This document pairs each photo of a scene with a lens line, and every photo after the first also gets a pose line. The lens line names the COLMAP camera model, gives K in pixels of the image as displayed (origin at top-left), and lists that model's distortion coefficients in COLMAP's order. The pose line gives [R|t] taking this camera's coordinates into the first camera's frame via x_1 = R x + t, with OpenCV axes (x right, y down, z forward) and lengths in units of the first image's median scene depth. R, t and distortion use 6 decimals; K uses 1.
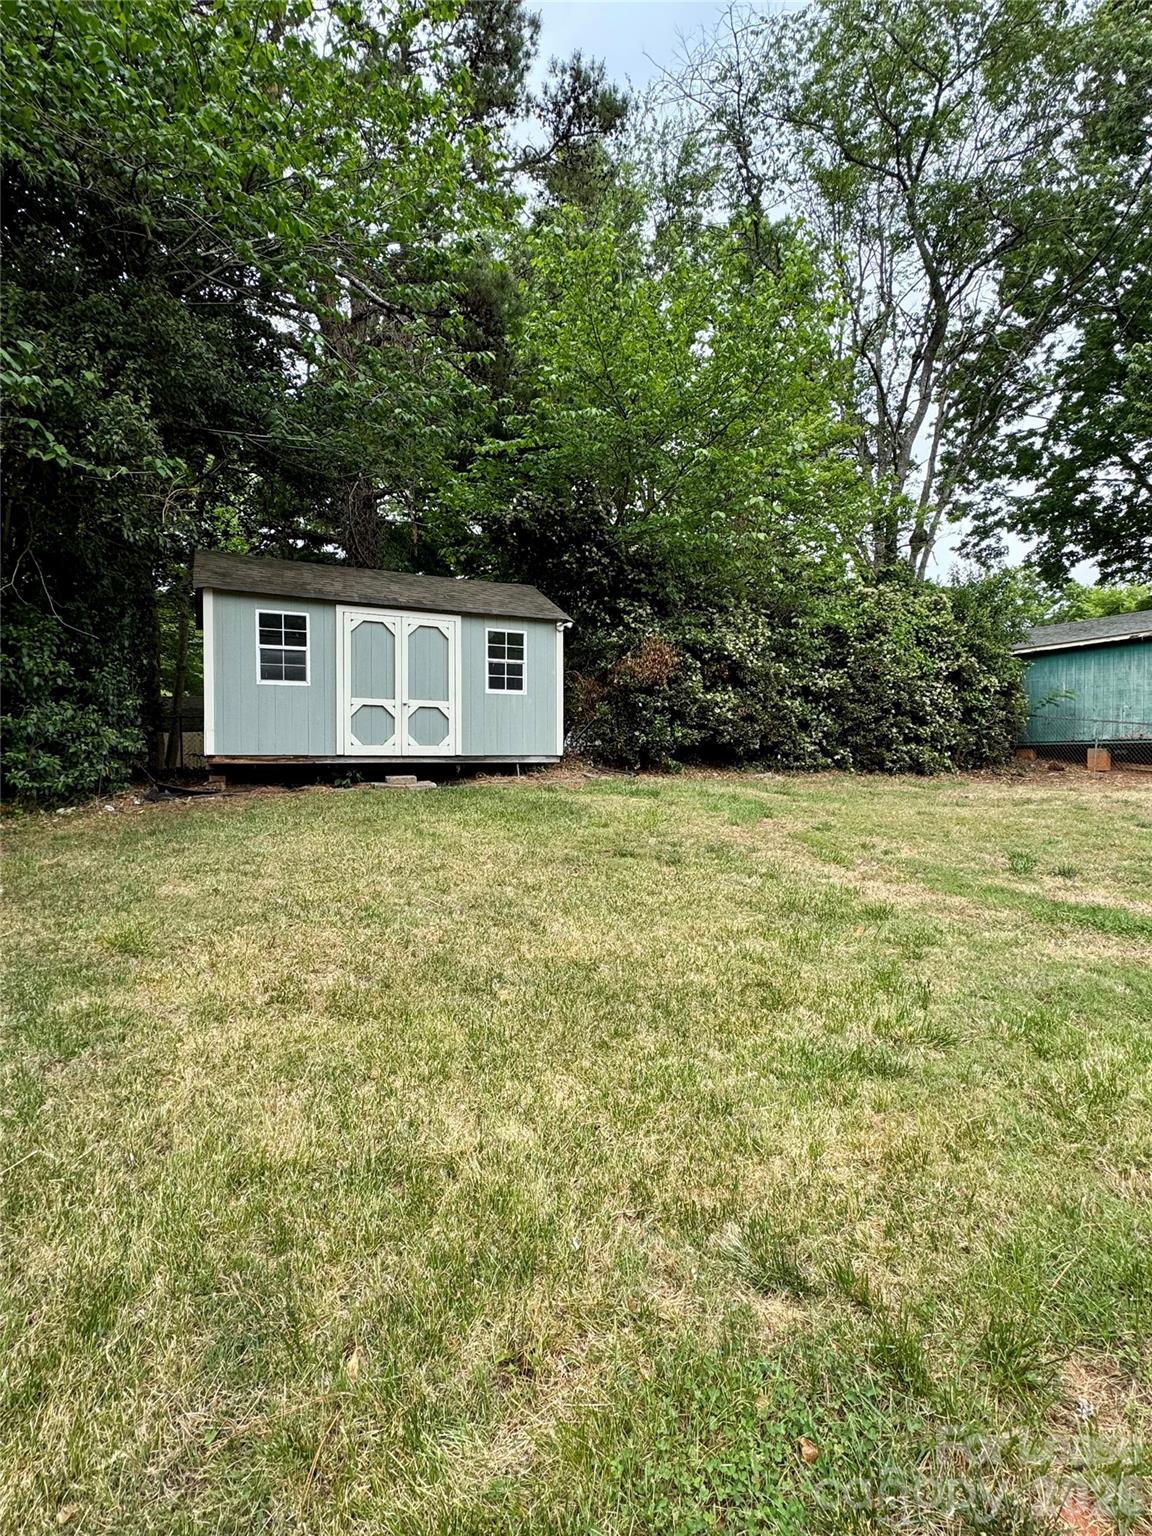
lens RADIAL K [[746.5, 0, 575.8], [0, 746.5, 767.7], [0, 0, 1]] dist [-0.004701, -0.000251]
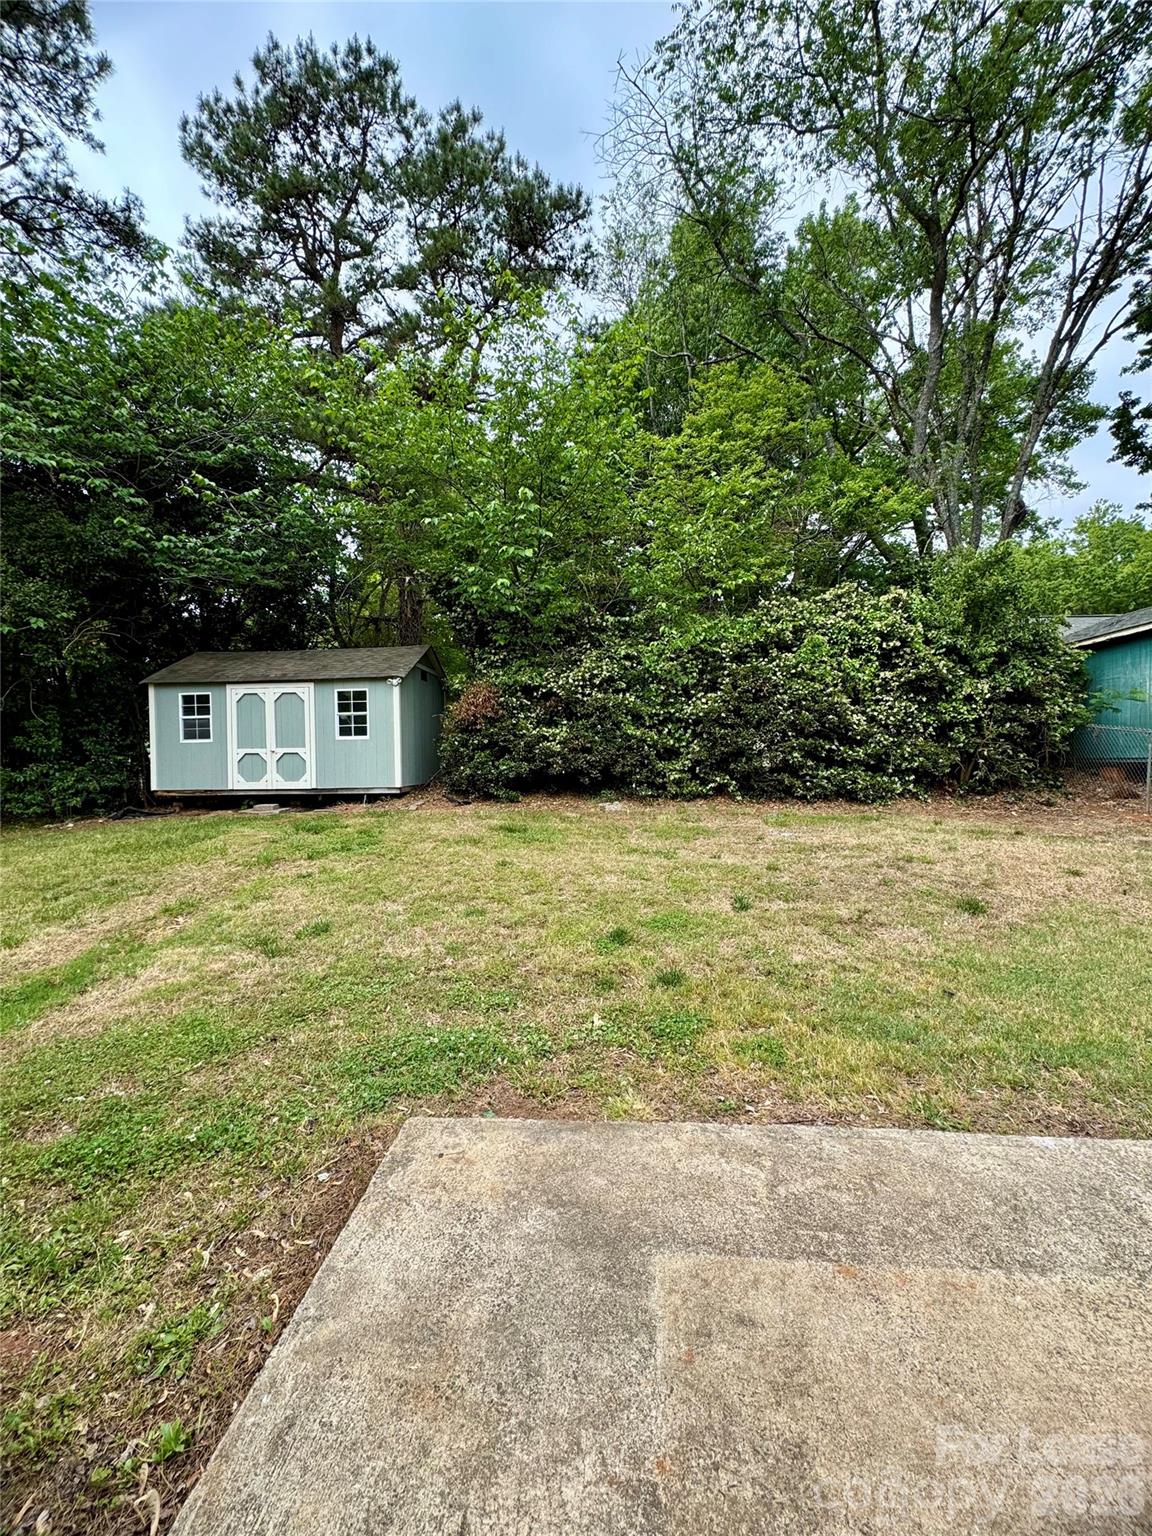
lens RADIAL K [[611.8, 0, 578.4], [0, 611.8, 772.8], [0, 0, 1]] dist [-0.003899, 0.000674]
pose [[0.856186, -0.007719, -0.516611, 0.778943], [0.006663, 0.999970, -0.003899, -0.035687], [0.516625, -0.000103, 0.856212, 0.309155]]
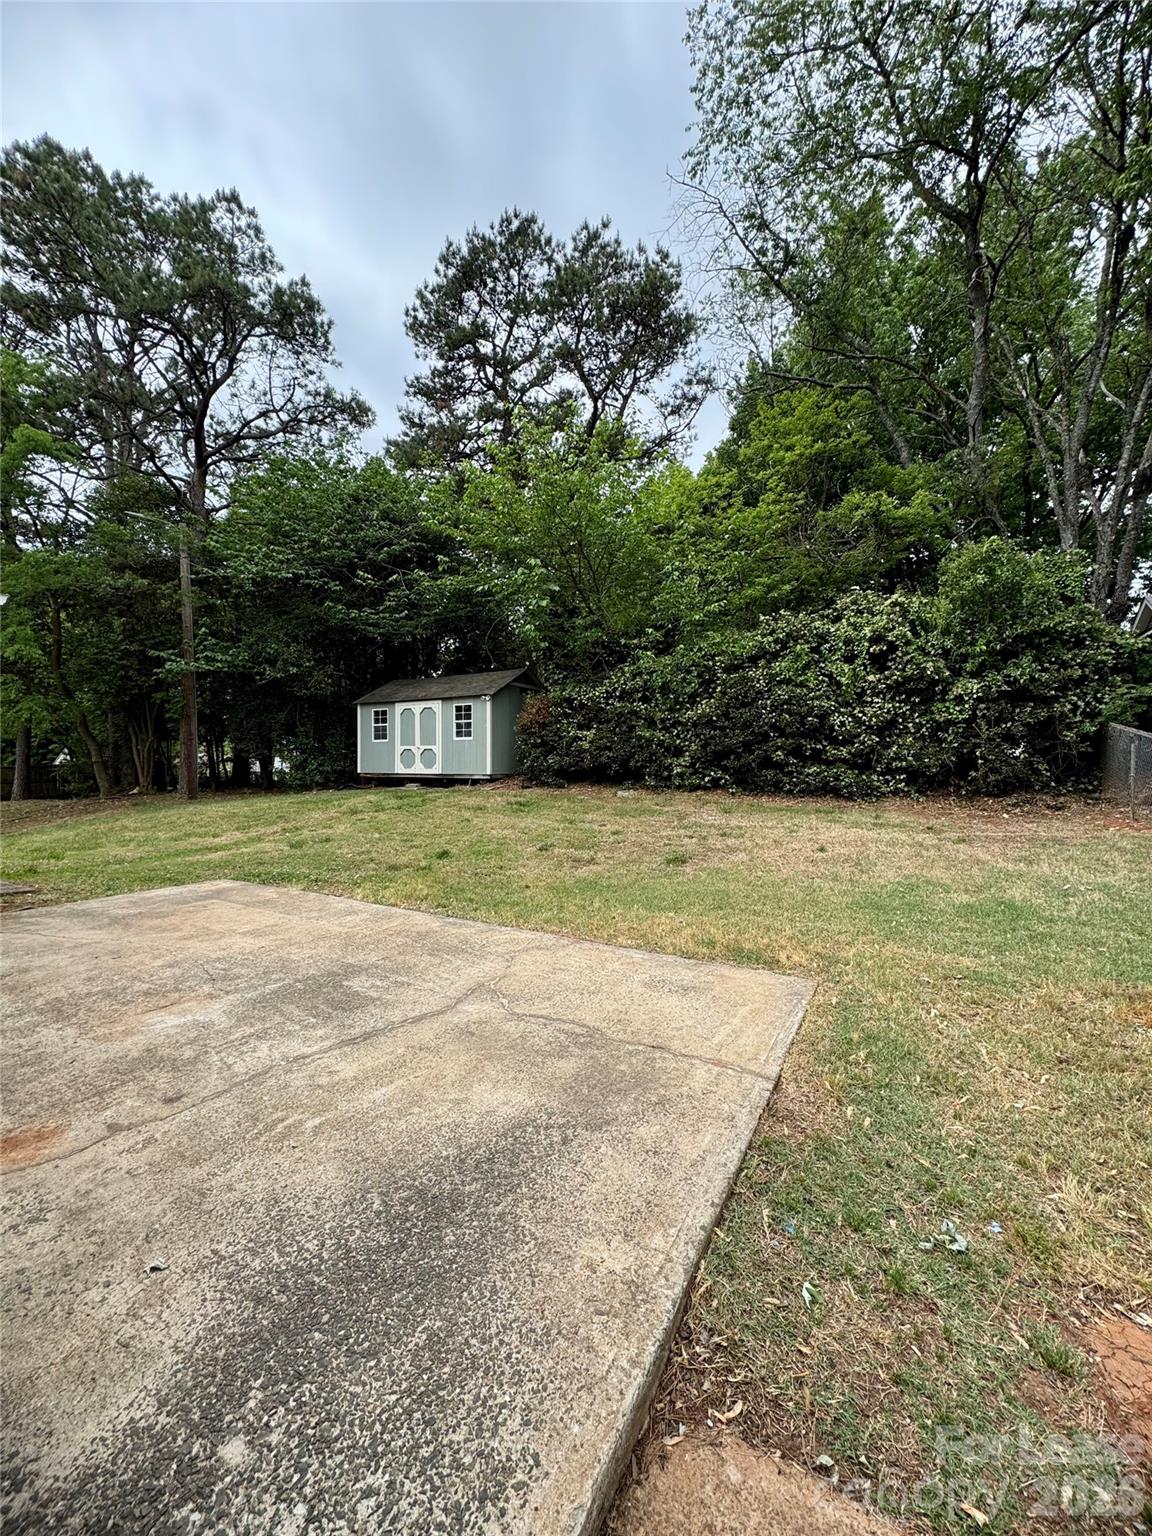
lens RADIAL K [[611.8, 0, 577.8], [0, 611.8, 773.5], [0, 0, 1]] dist [-0.003899, 0.000674]
pose [[0.551150, 0.008975, -0.834358, 1.291577], [-0.019851, 0.999800, -0.002359, -0.019740], [0.834170, 0.017863, 0.551218, 0.425531]]
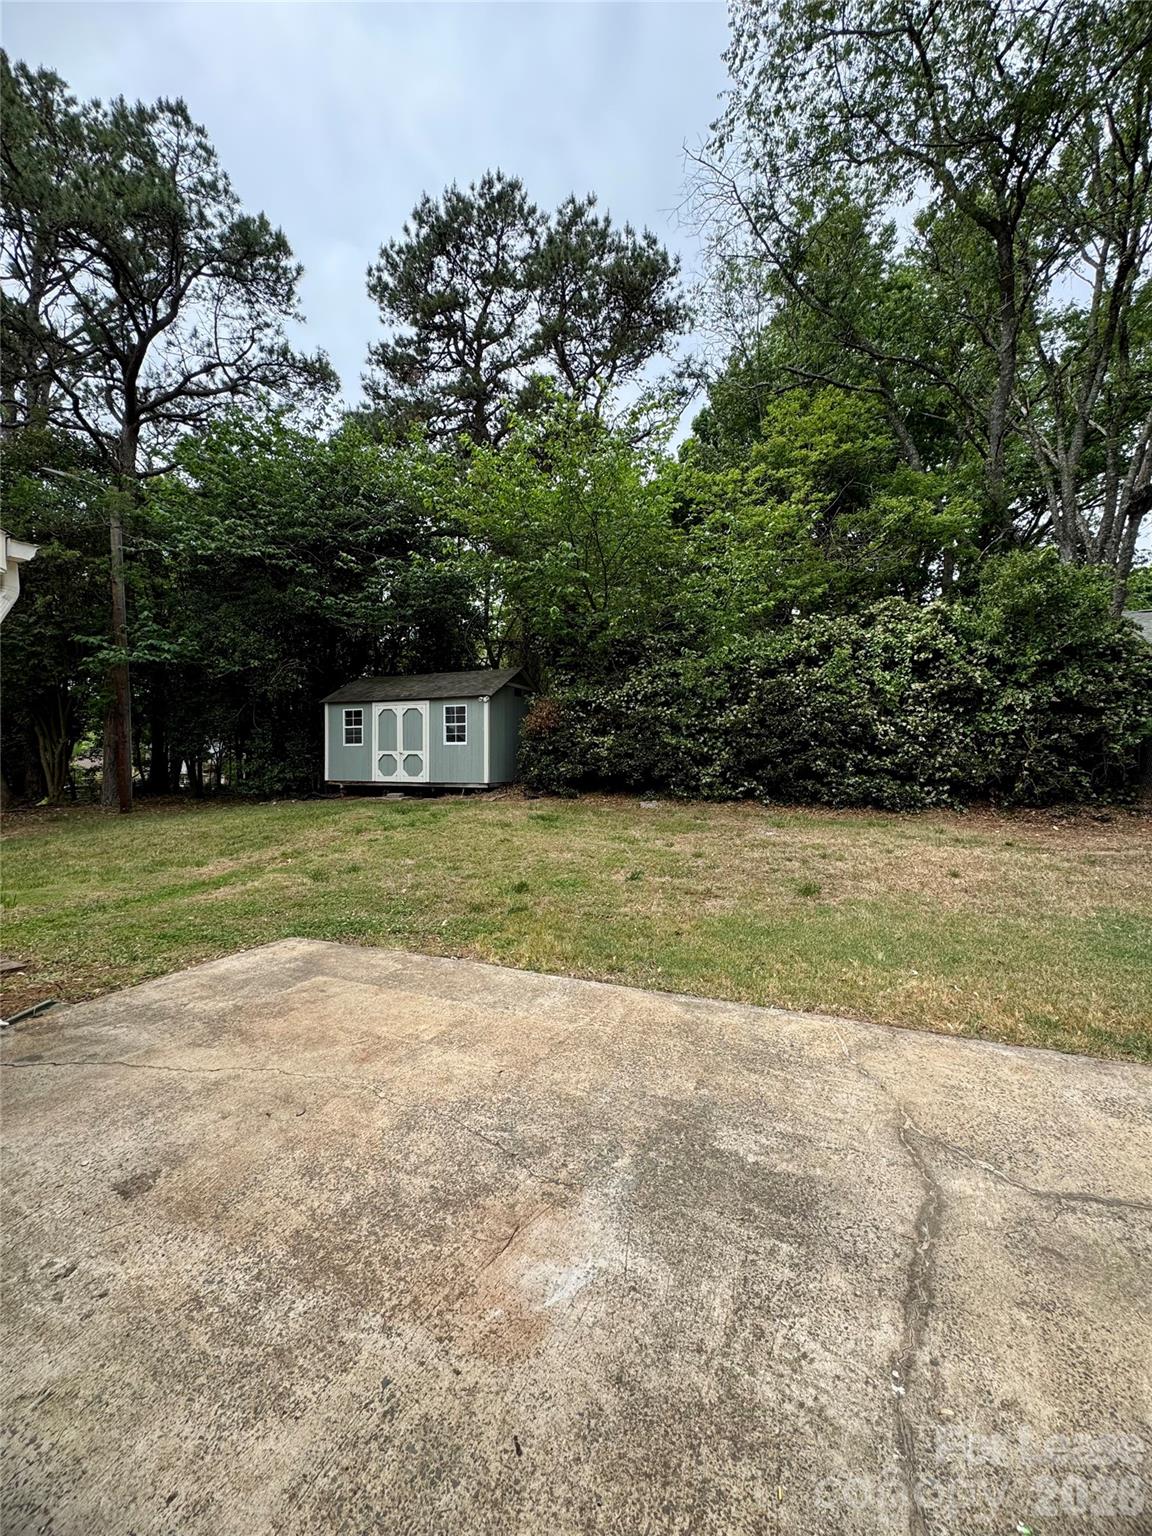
lens RADIAL K [[611.8, 0, 576.9], [0, 611.8, 774.2], [0, 0, 1]] dist [-0.003899, 0.000674]
pose [[0.659357, 0.009964, -0.751764, 1.088562], [-0.018884, 0.999816, -0.003310, -0.035349], [0.751592, 0.016379, 0.659424, 0.325438]]
